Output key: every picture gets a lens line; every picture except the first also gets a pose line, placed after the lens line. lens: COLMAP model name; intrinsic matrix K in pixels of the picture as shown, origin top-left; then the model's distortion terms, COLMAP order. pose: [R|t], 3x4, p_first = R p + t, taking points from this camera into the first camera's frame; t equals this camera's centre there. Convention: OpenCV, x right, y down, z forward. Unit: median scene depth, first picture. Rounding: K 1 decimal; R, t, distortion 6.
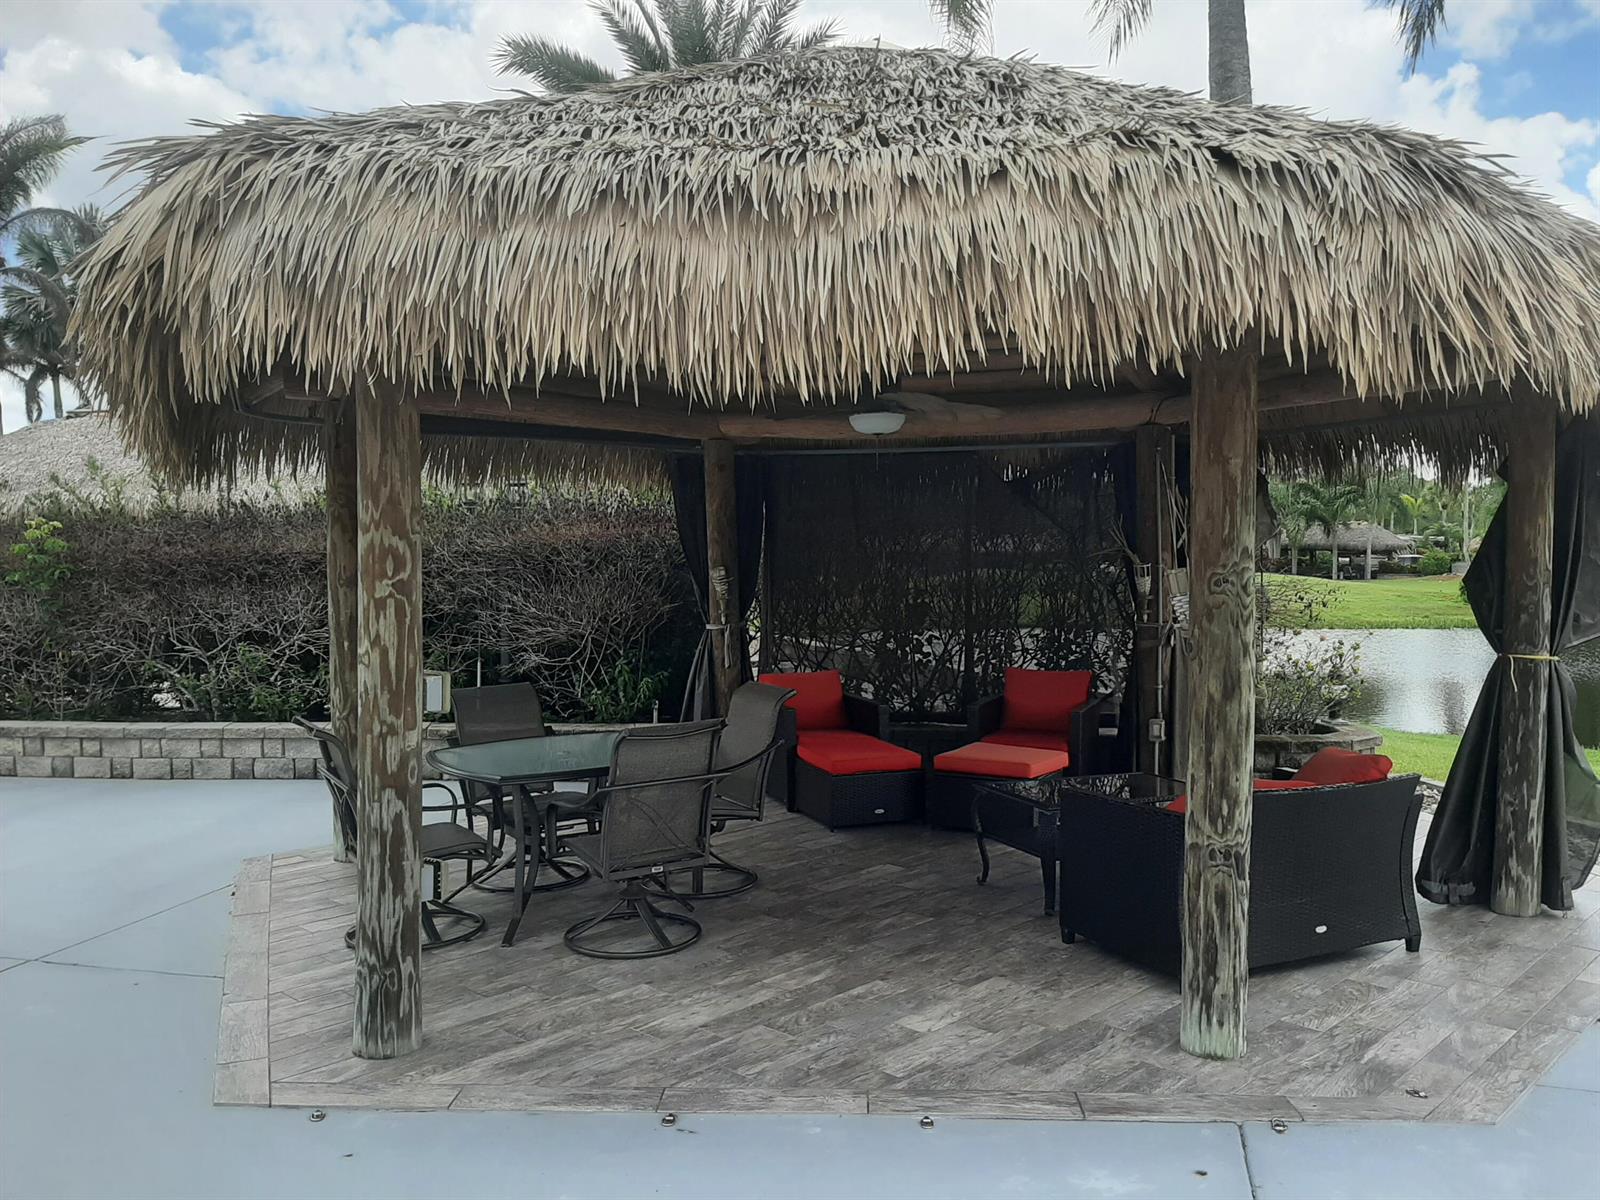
lens RADIAL K [[1249.3, 0, 805.7], [0, 1249.3, 597.0], [0, 0, 1]] dist [0.079285, -0.148524]
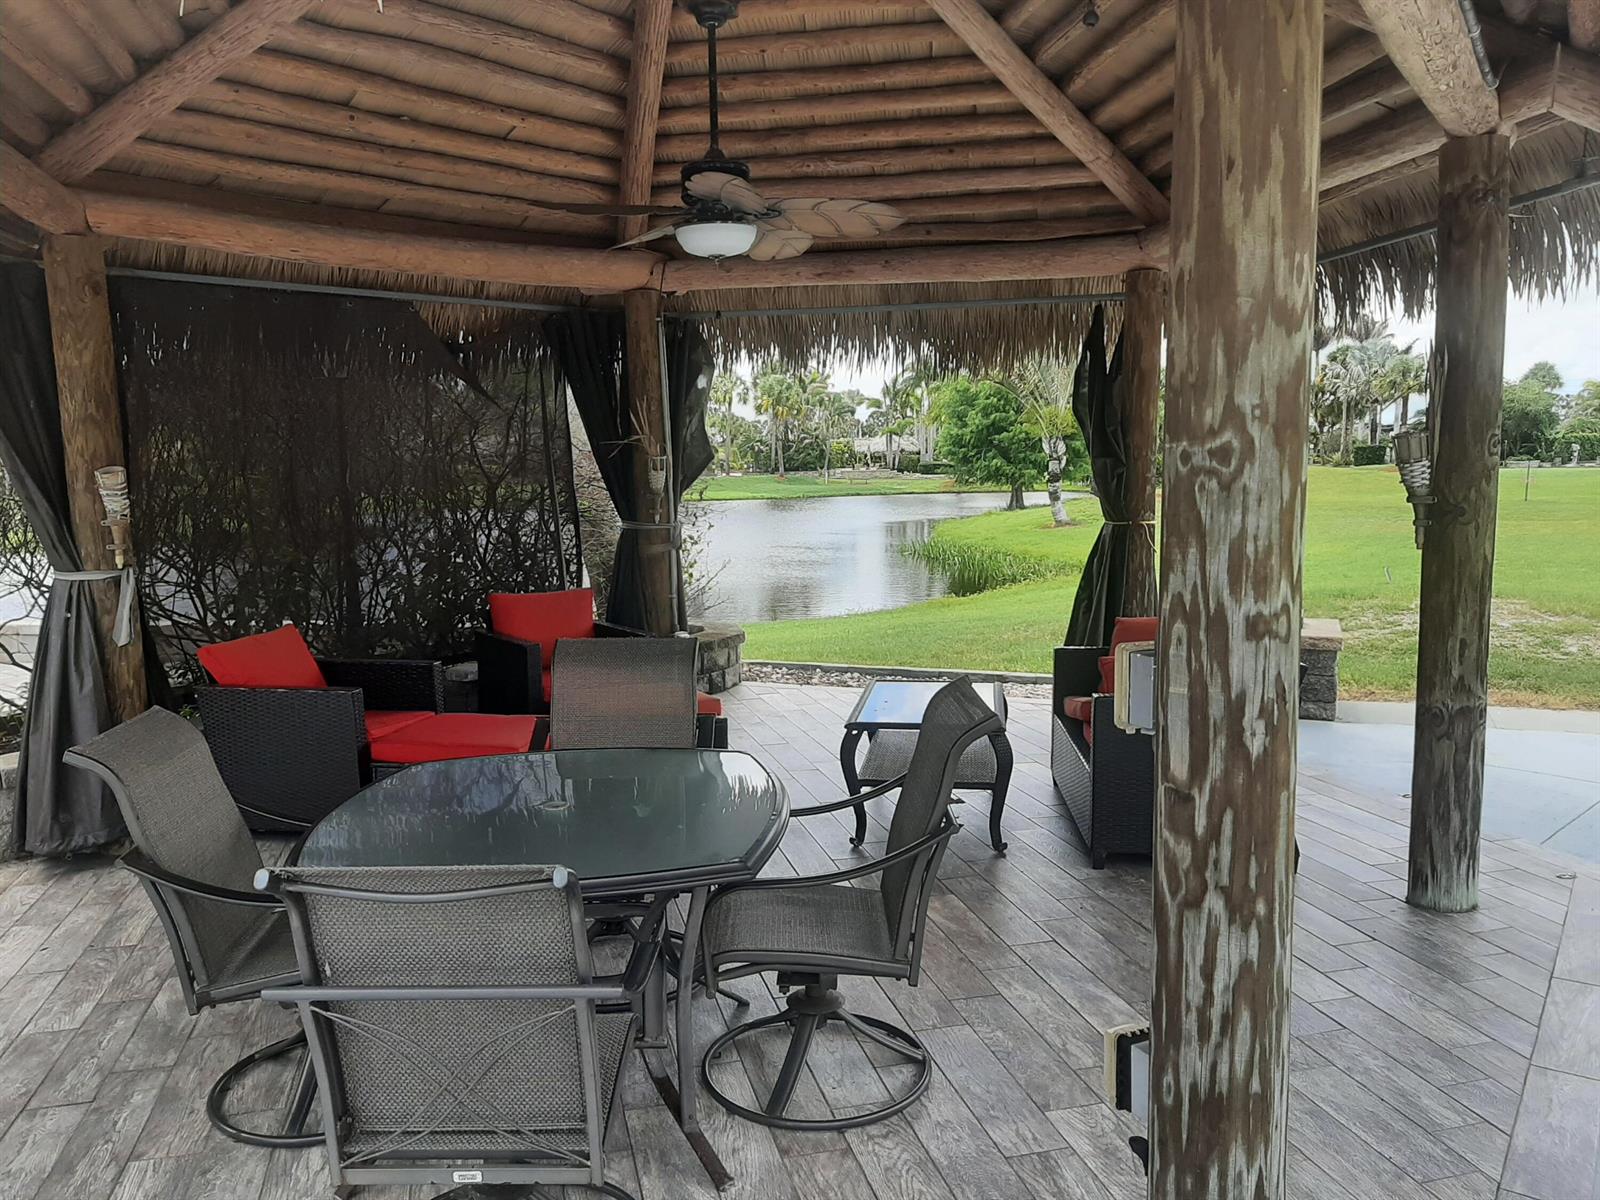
lens RADIAL K [[1240.1, 0, 793.9], [0, 1240.1, 619.3], [0, 0, 1]] dist [0.082671, -0.151866]
pose [[0.537477, -0.117813, 0.835008, -0.787535], [0.046446, 0.992825, 0.110184, -0.008360], [-0.841999, -0.020439, 0.539092, 0.897431]]
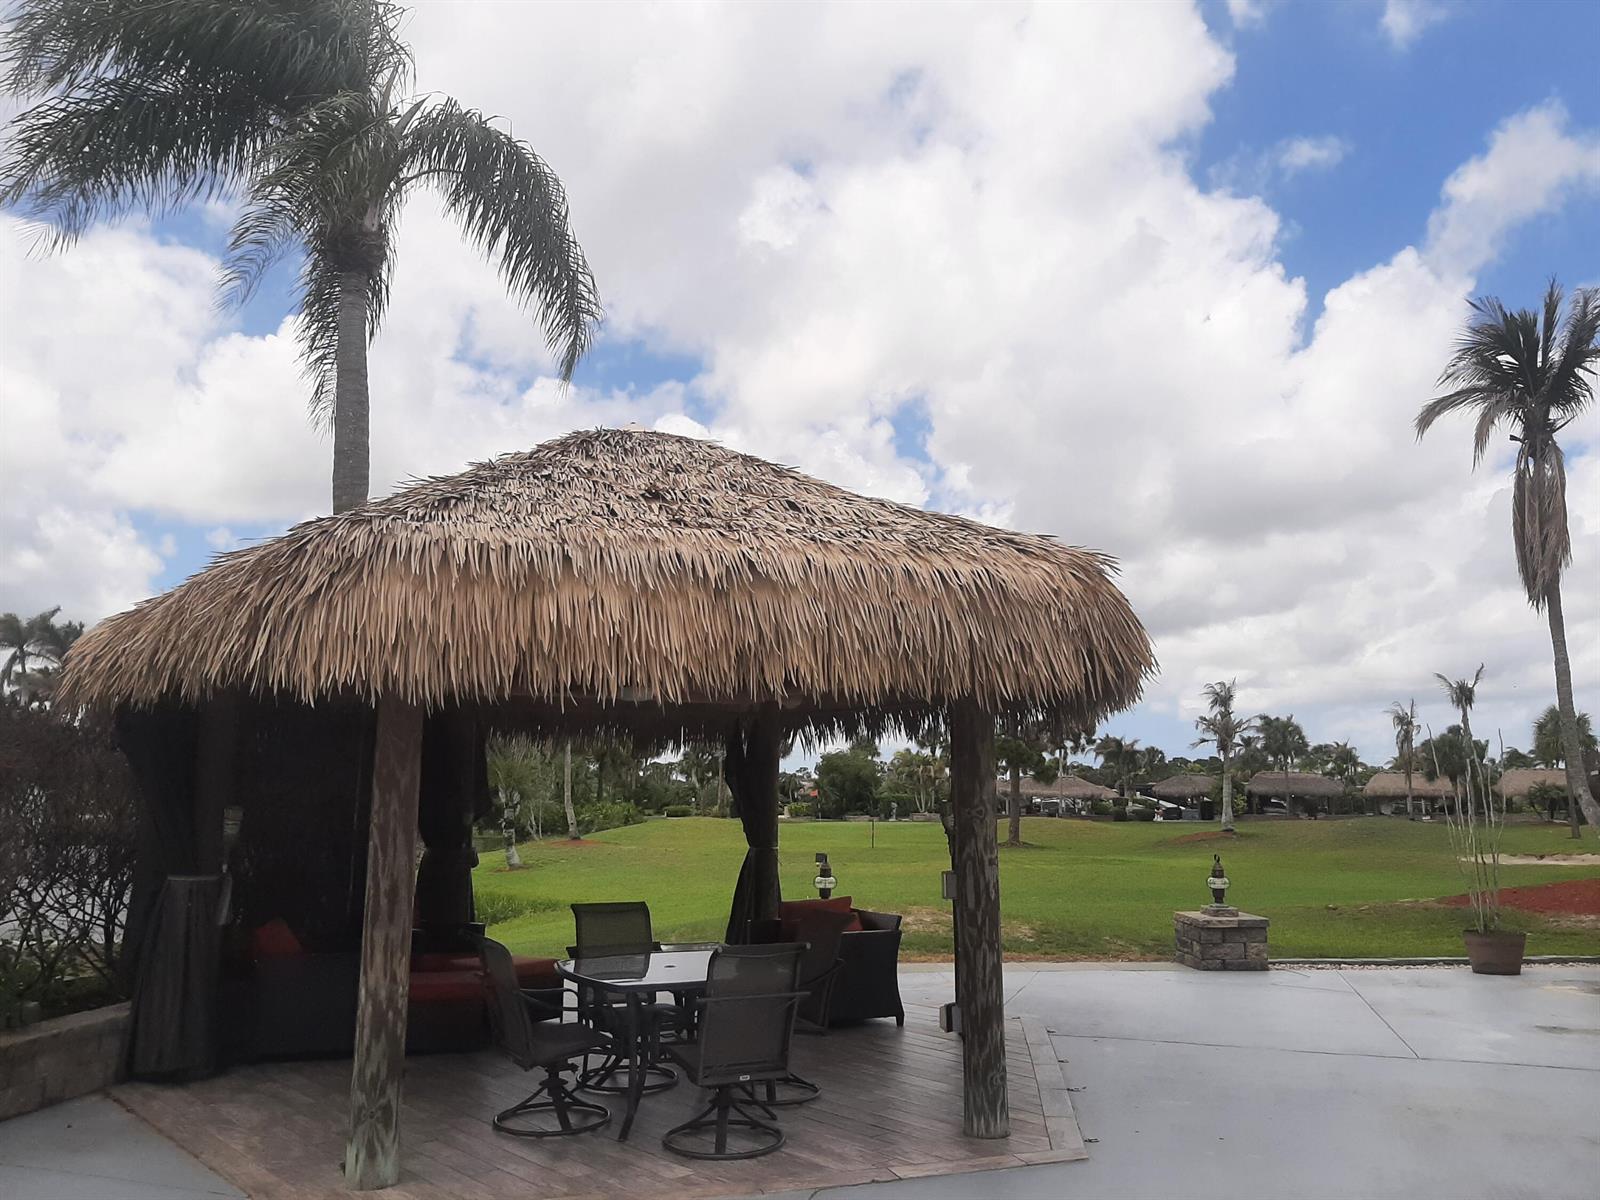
lens RADIAL K [[1225.2, 0, 790.9], [0, 1225.2, 597.5], [0, 0, 1]] dist [0.087789, -0.160155]
pose [[0.087148, 0.163359, 0.982710, -1.900209], [0.028250, 0.985661, -0.166355, -0.026161], [-0.995795, 0.042259, 0.081283, 1.101785]]
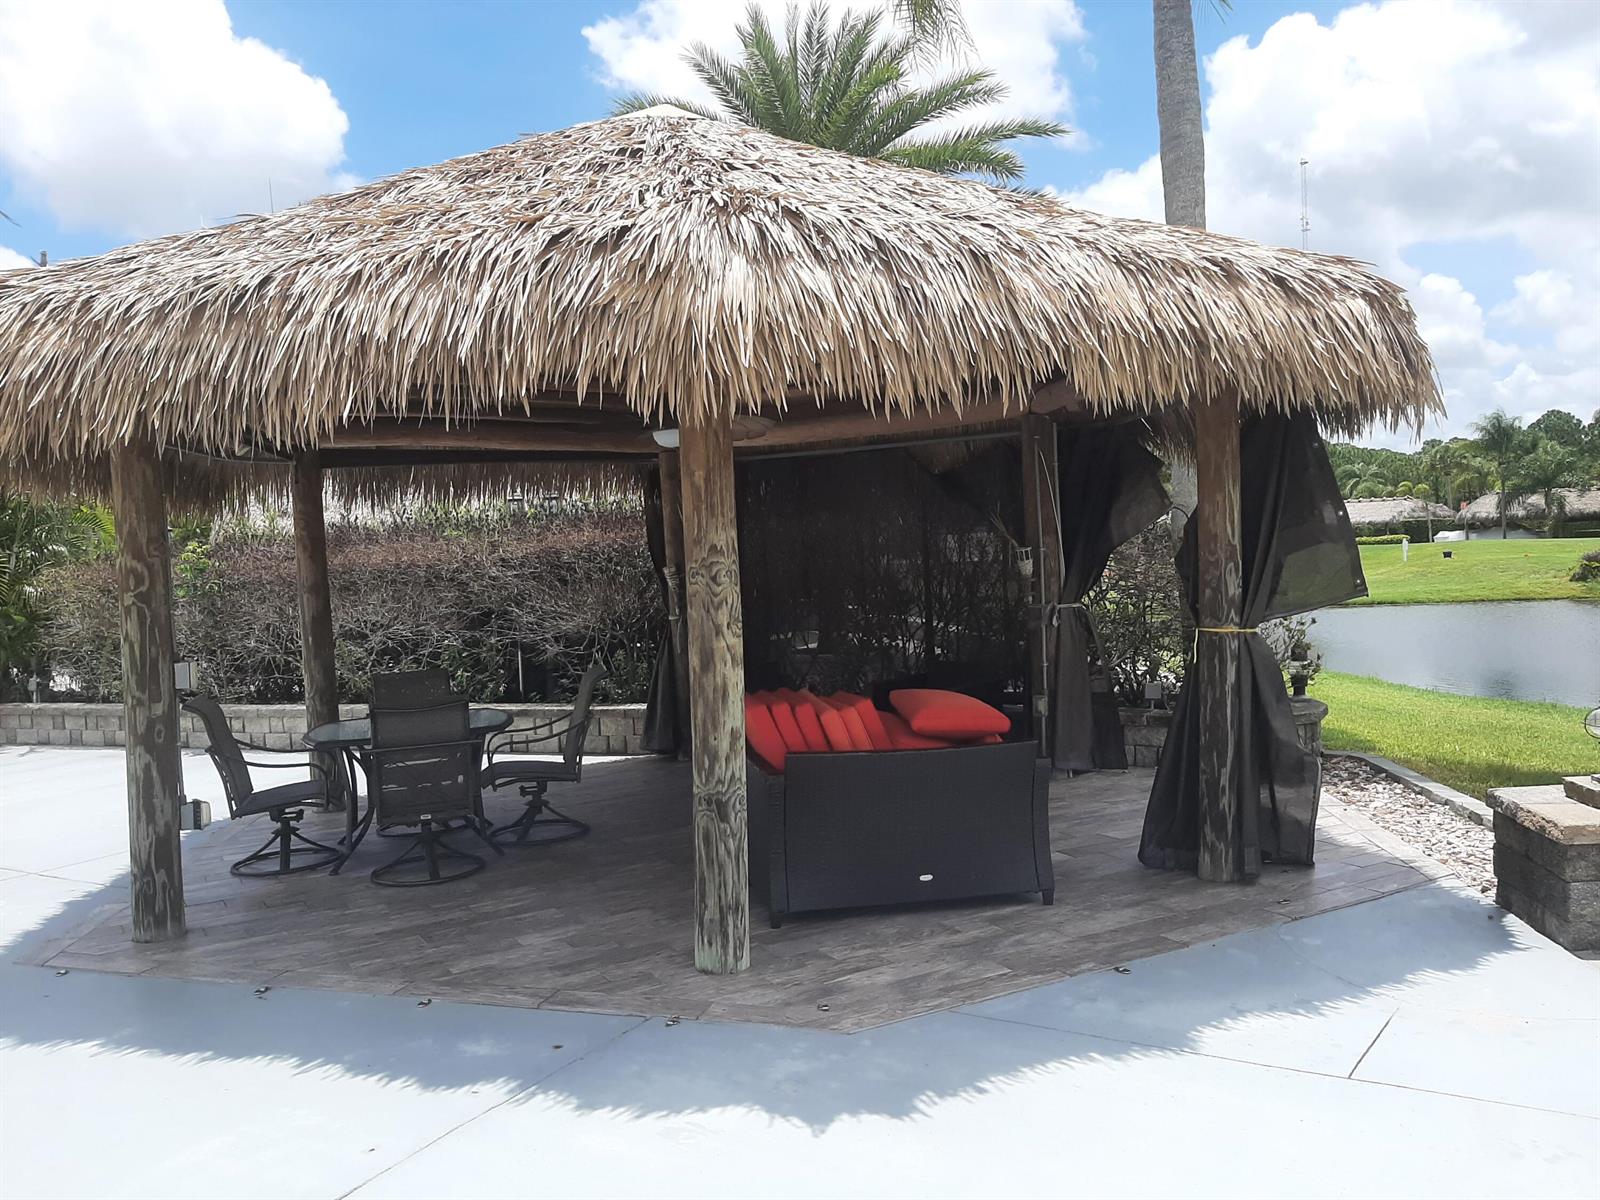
lens RADIAL K [[1237.7, 0, 793.8], [0, 1237.7, 601.1], [0, 0, 1]] dist [0.080298, -0.151906]
pose [[0.961248, -0.027303, -0.274331, 0.716394], [0.030756, 0.999492, 0.008294, 0.006479], [0.273965, -0.016410, 0.961600, -0.102356]]
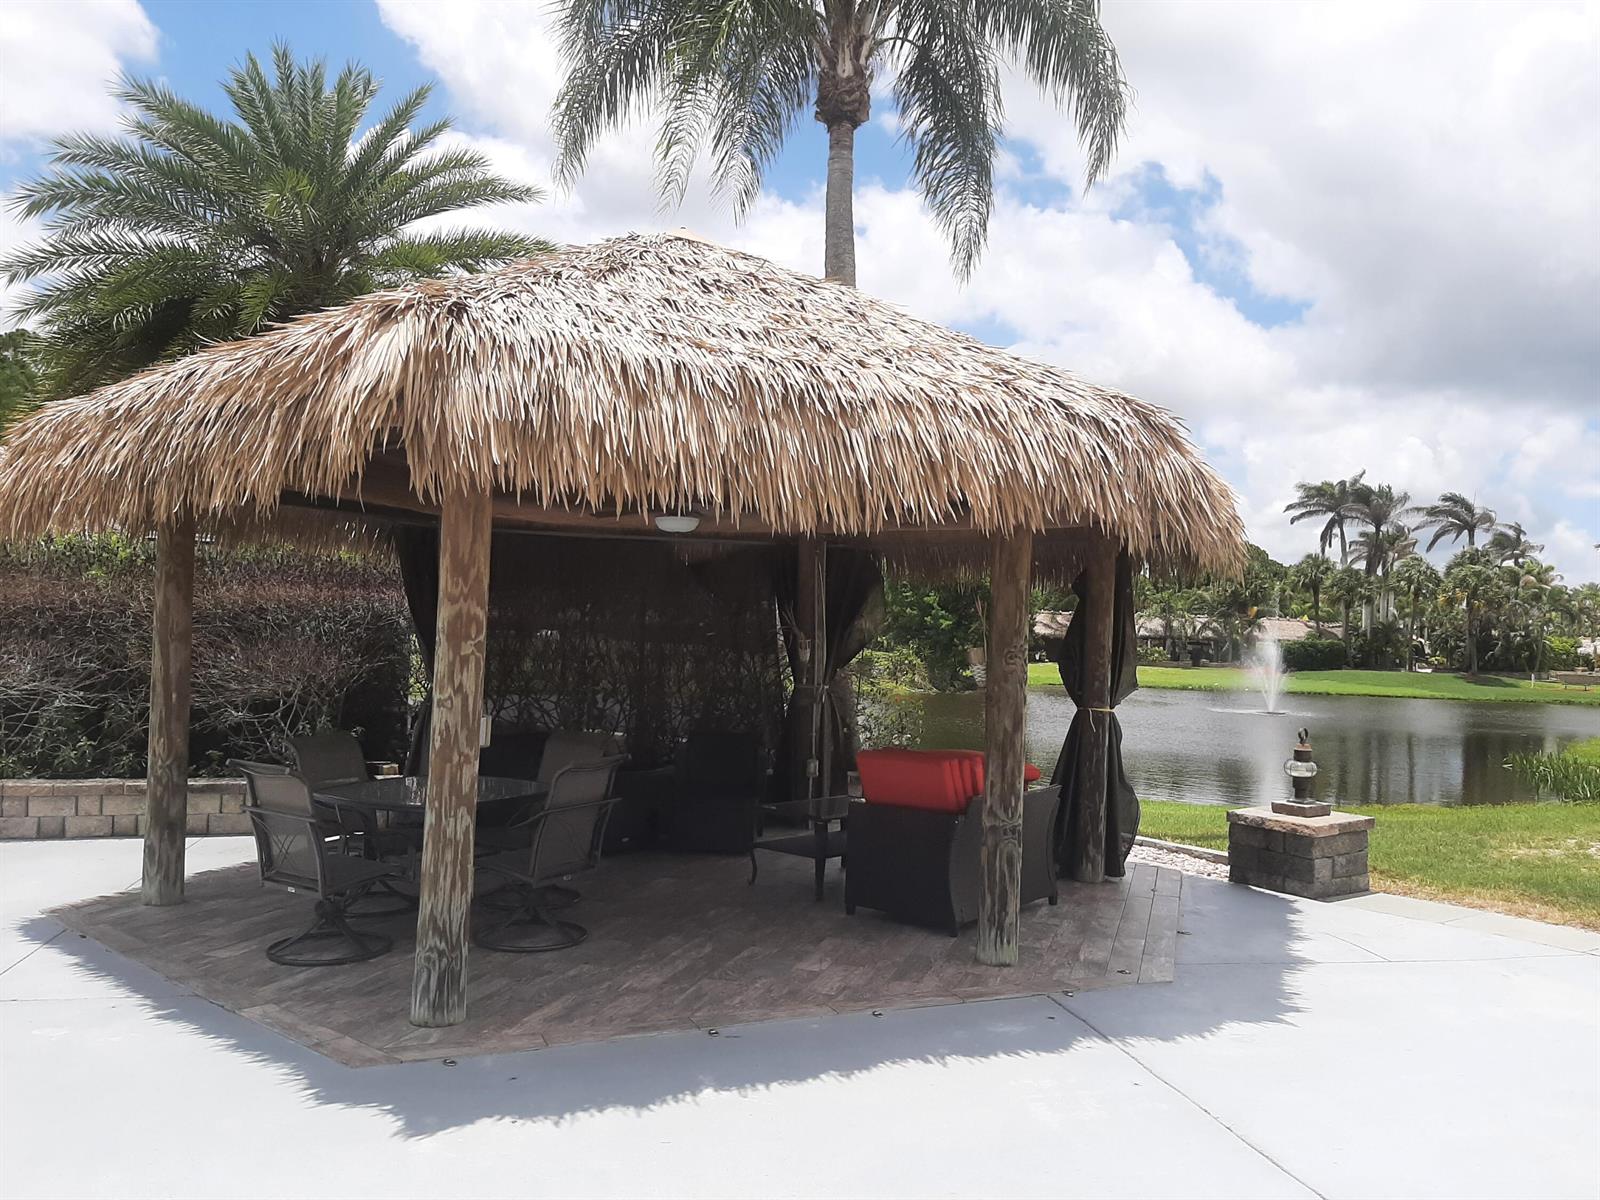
lens RADIAL K [[1237.7, 0, 793.8], [0, 1237.7, 601.1], [0, 0, 1]] dist [0.080298, -0.151906]
pose [[0.899600, 0.041807, 0.434709, -0.574542], [-0.019881, 0.998296, -0.054866, 0.008649], [-0.436262, 0.040715, 0.898898, -0.269461]]
